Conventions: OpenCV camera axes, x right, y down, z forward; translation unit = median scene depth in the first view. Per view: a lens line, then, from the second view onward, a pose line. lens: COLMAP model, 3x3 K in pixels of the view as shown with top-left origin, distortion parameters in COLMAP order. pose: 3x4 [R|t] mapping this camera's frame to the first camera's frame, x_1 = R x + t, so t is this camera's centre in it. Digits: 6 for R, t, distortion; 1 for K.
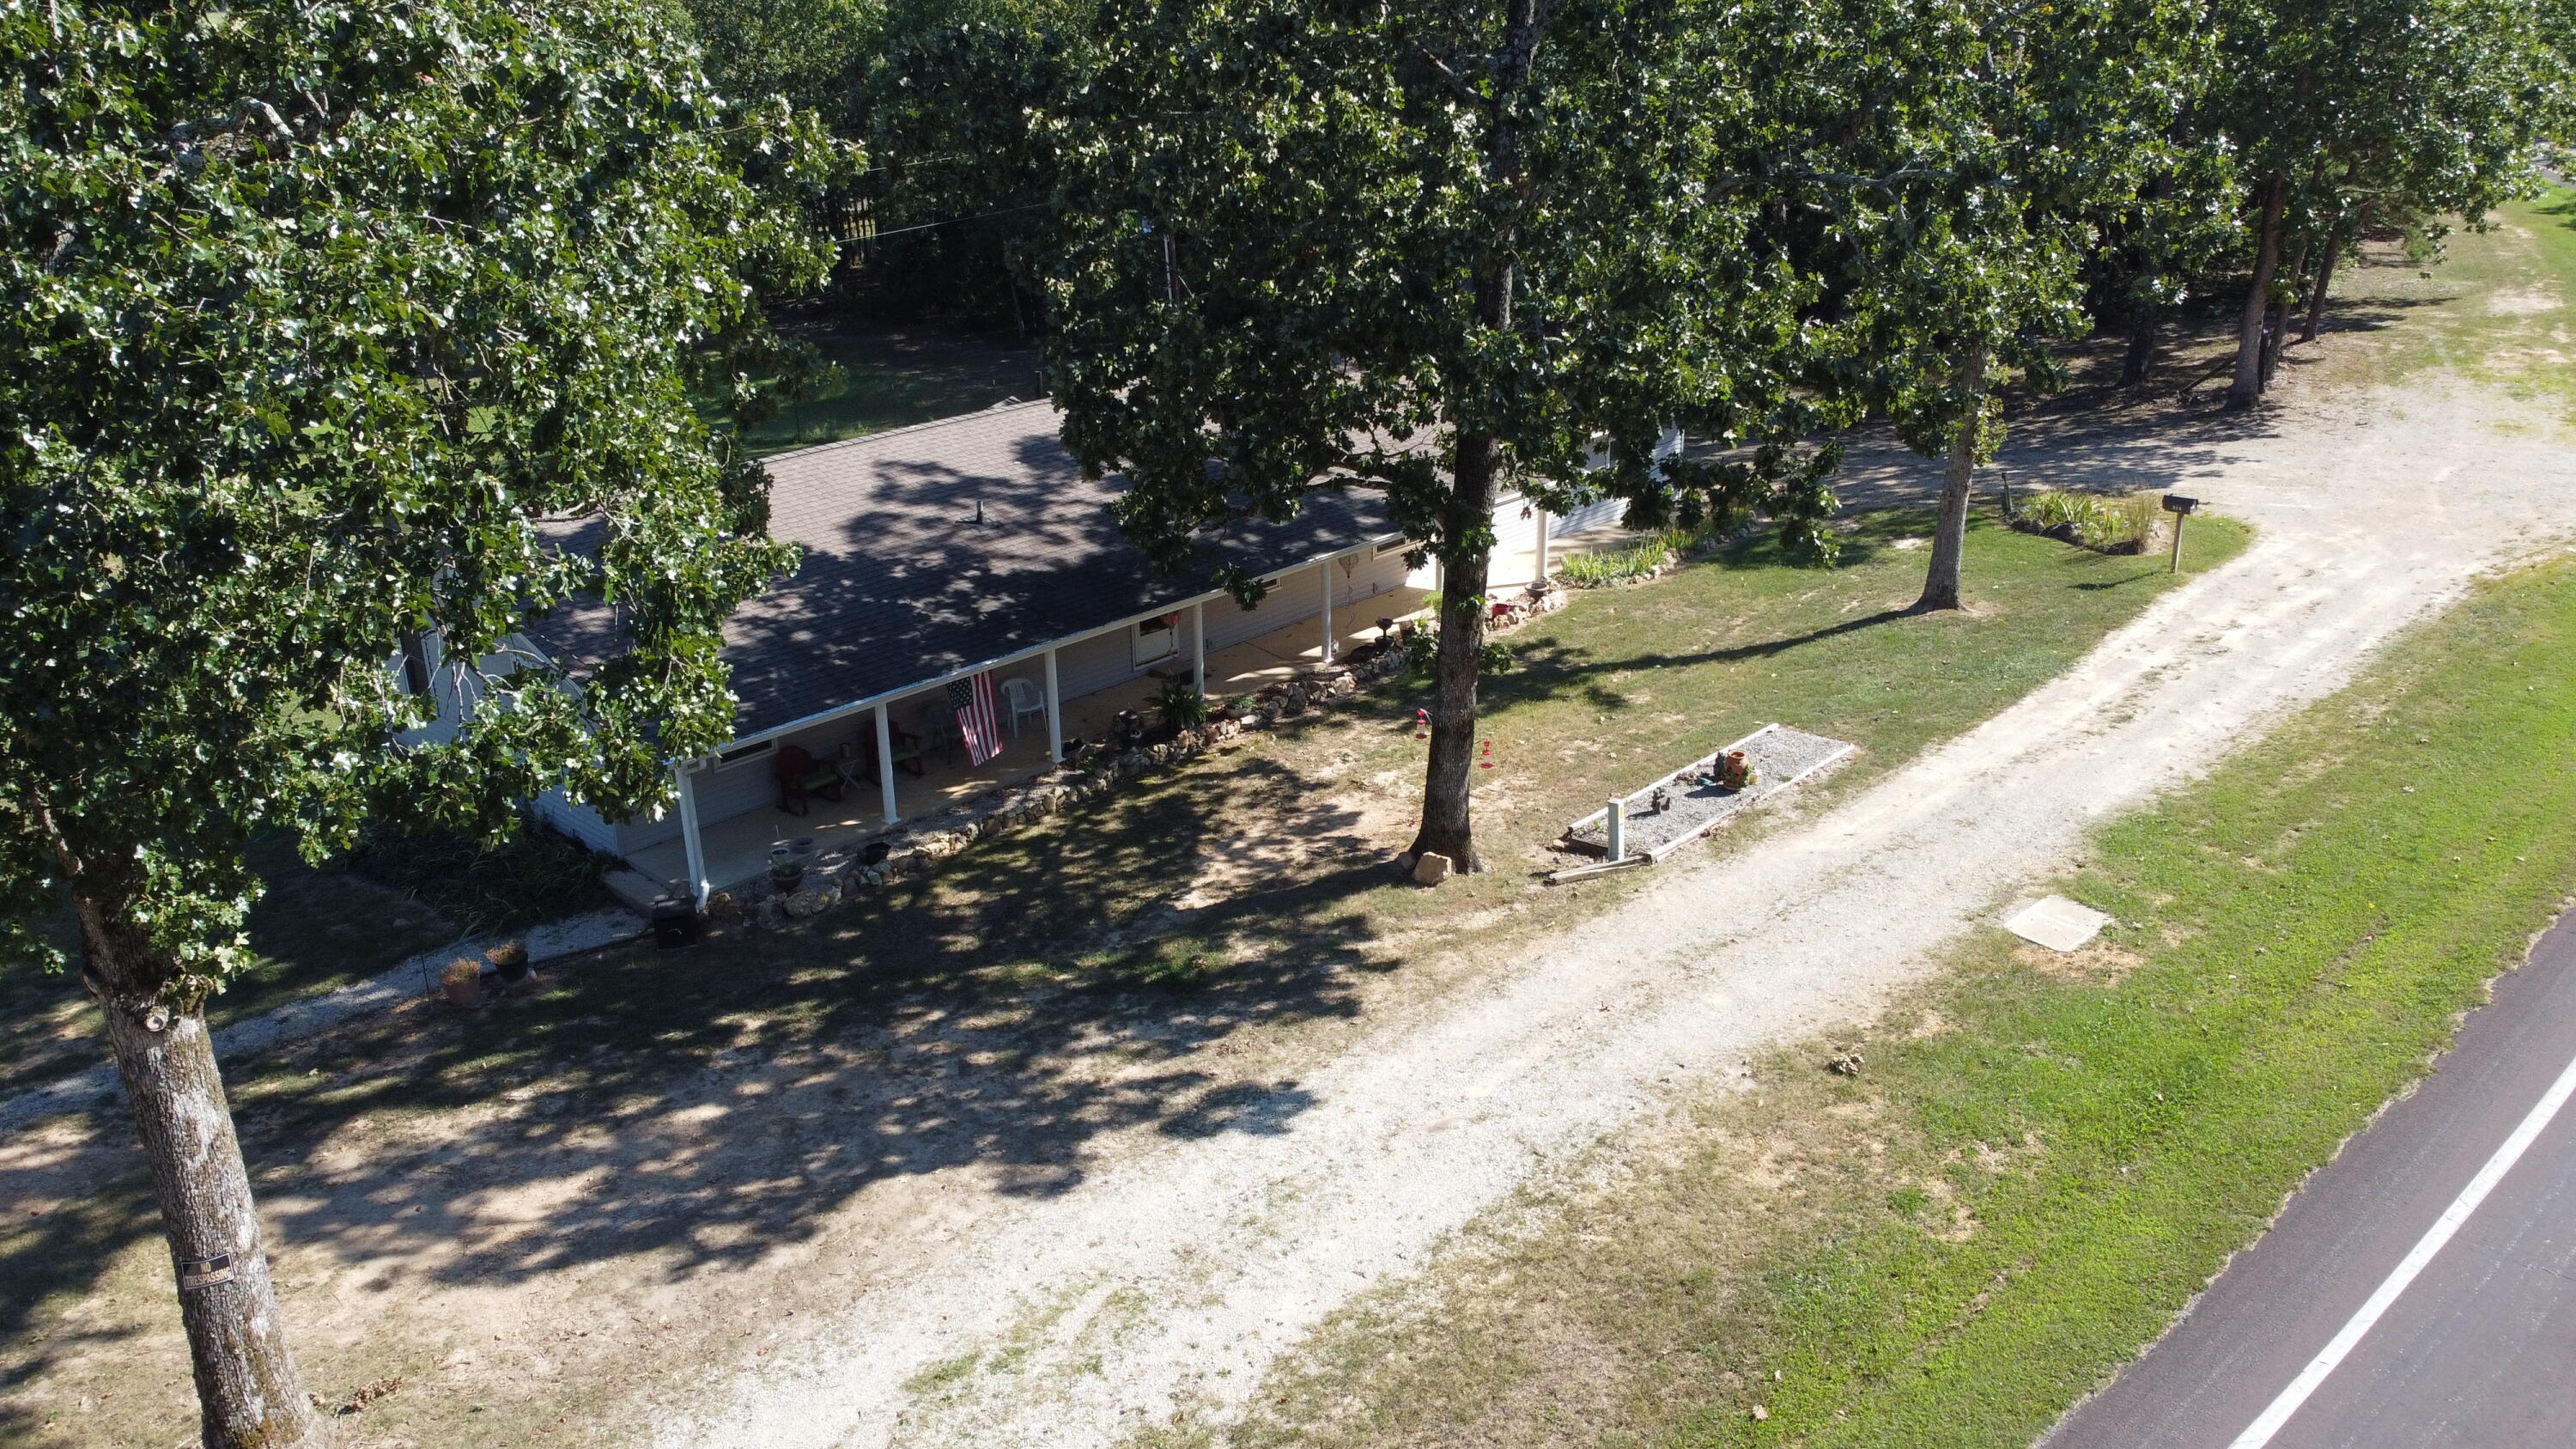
lens RADIAL K [[1902.5, 0, 1288.0], [0, 1902.5, 724.5], [0, 0, 1]] dist [-0.009531, -0.005296]
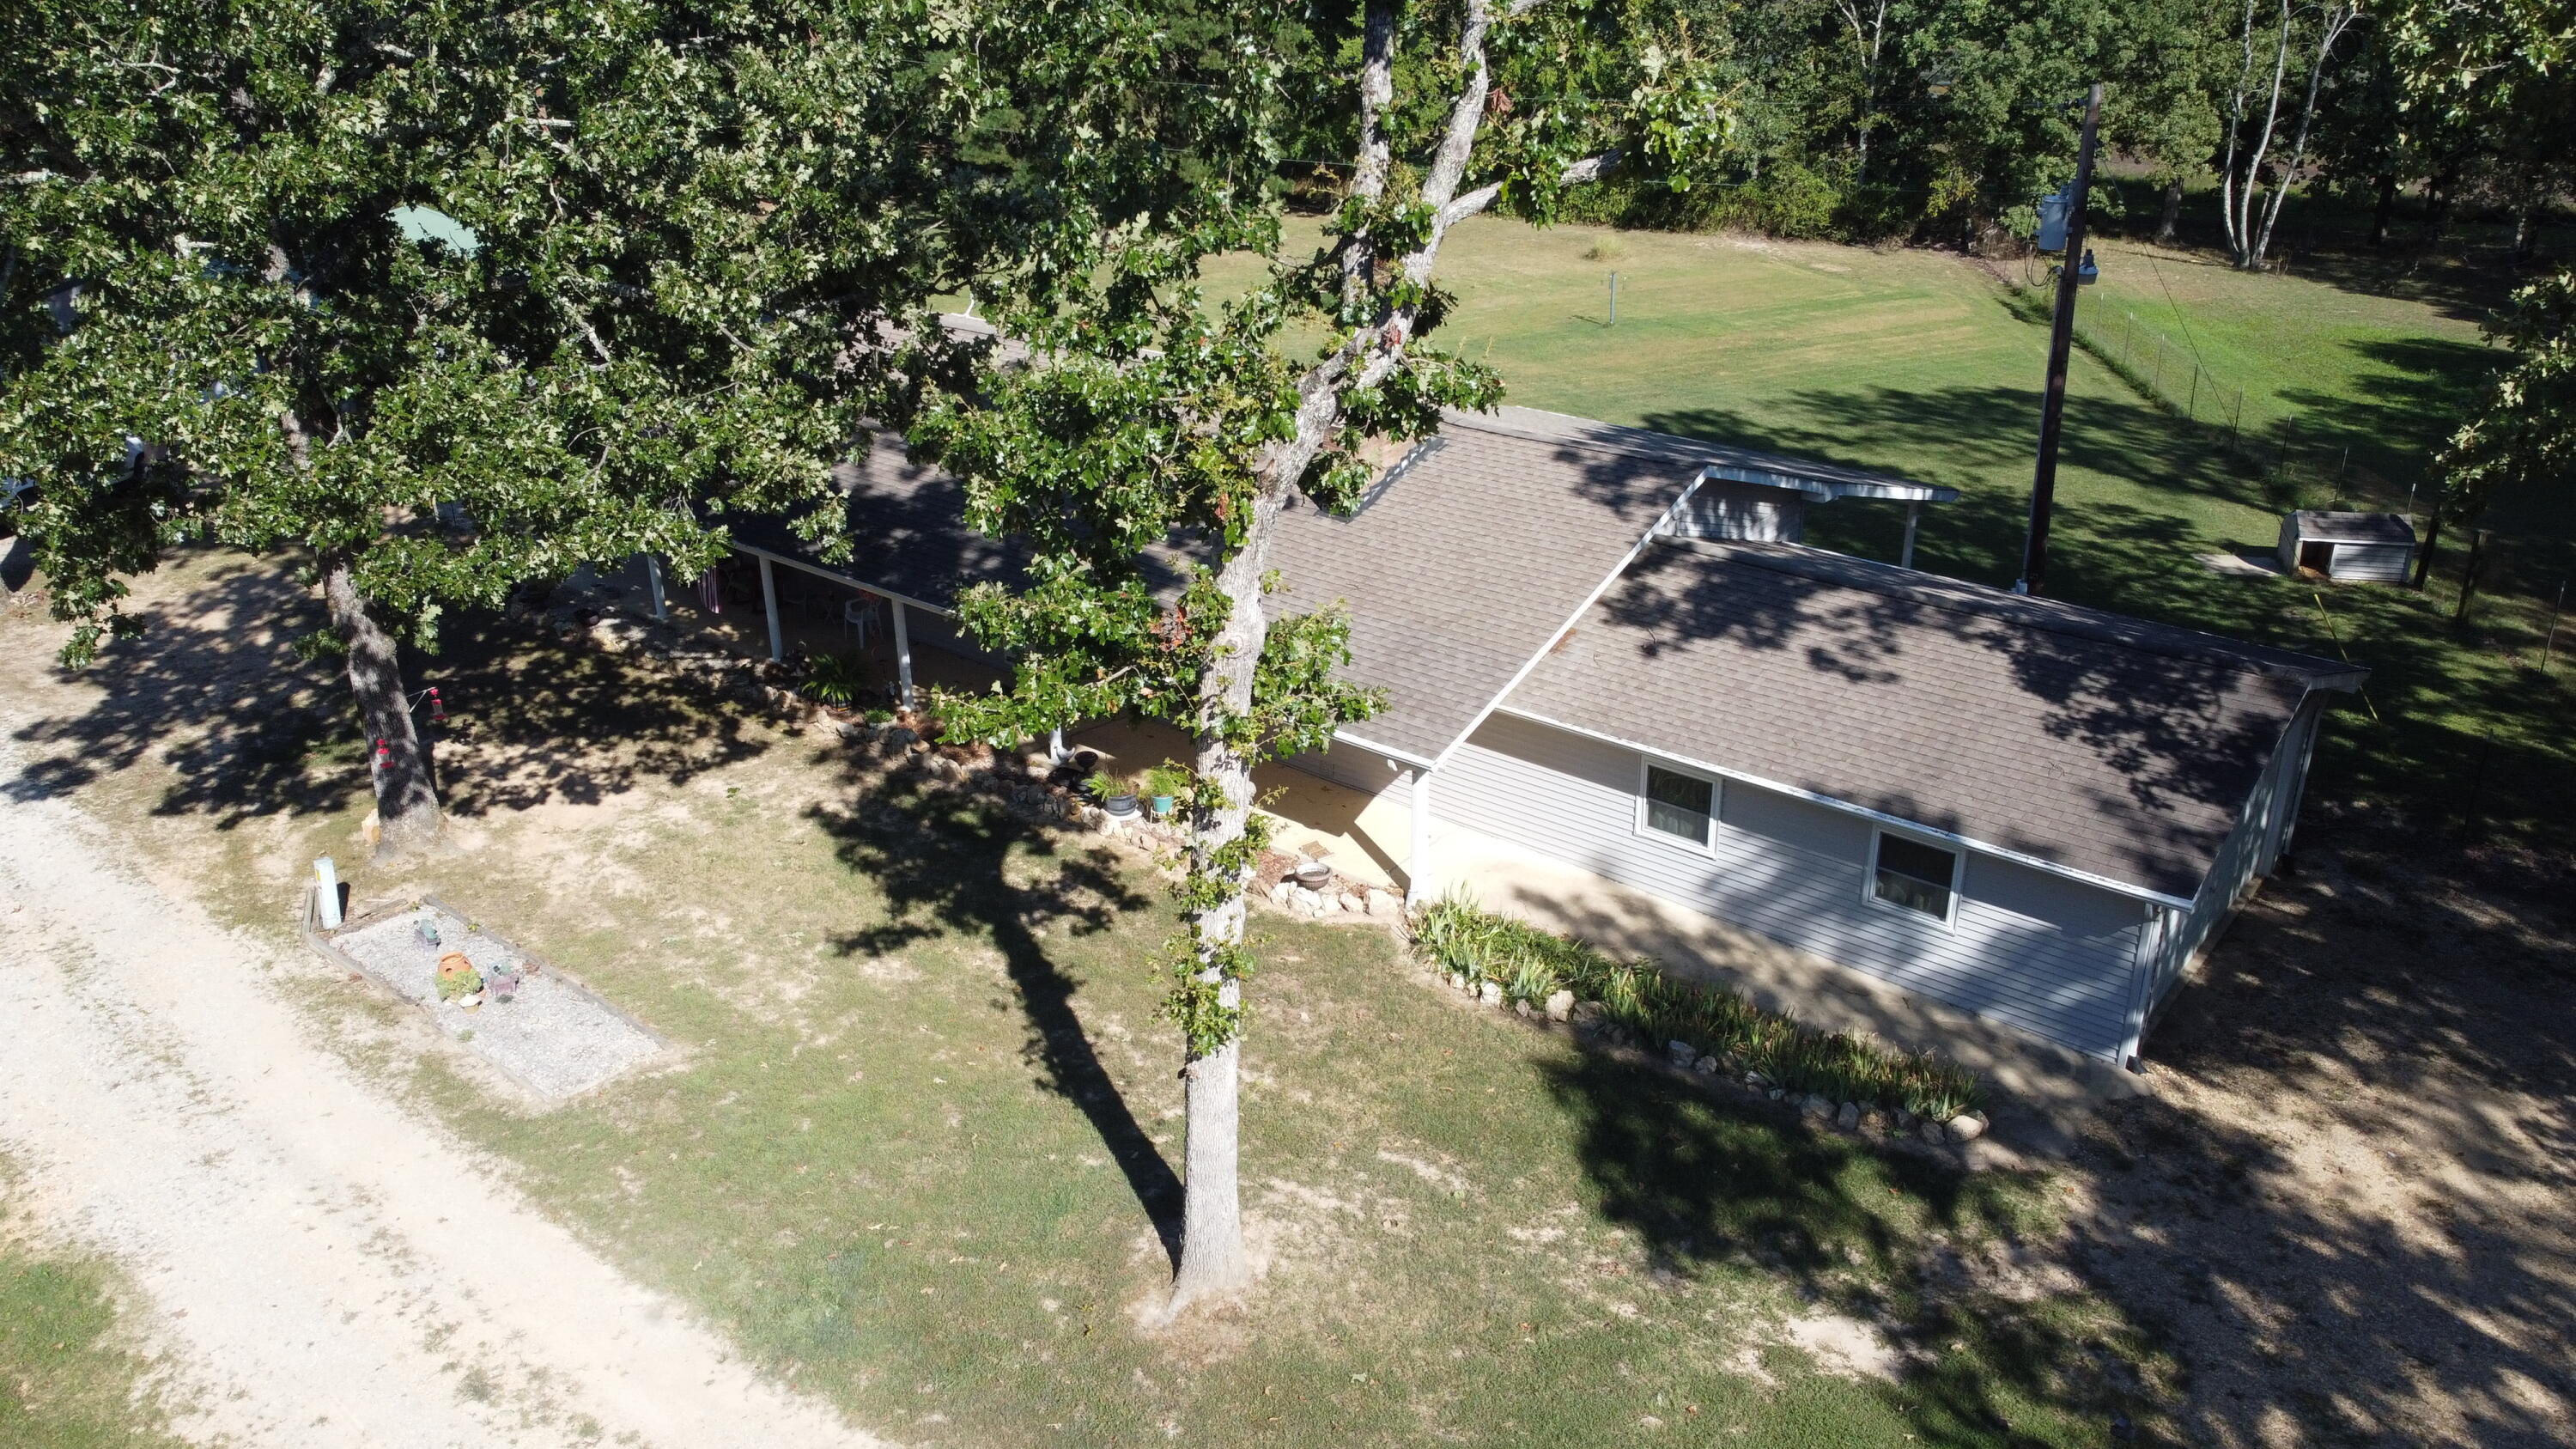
lens RADIAL K [[1957.9, 0, 1288.0], [0, 1957.9, 724.5], [0, 0, 1]] dist [-0.003812, 0.004899]
pose [[0.081888, 0.432857, -0.897735, 0.952285], [-0.343271, 0.857895, 0.382336, -0.493149], [0.935660, 0.276858, 0.218839, 1.136691]]
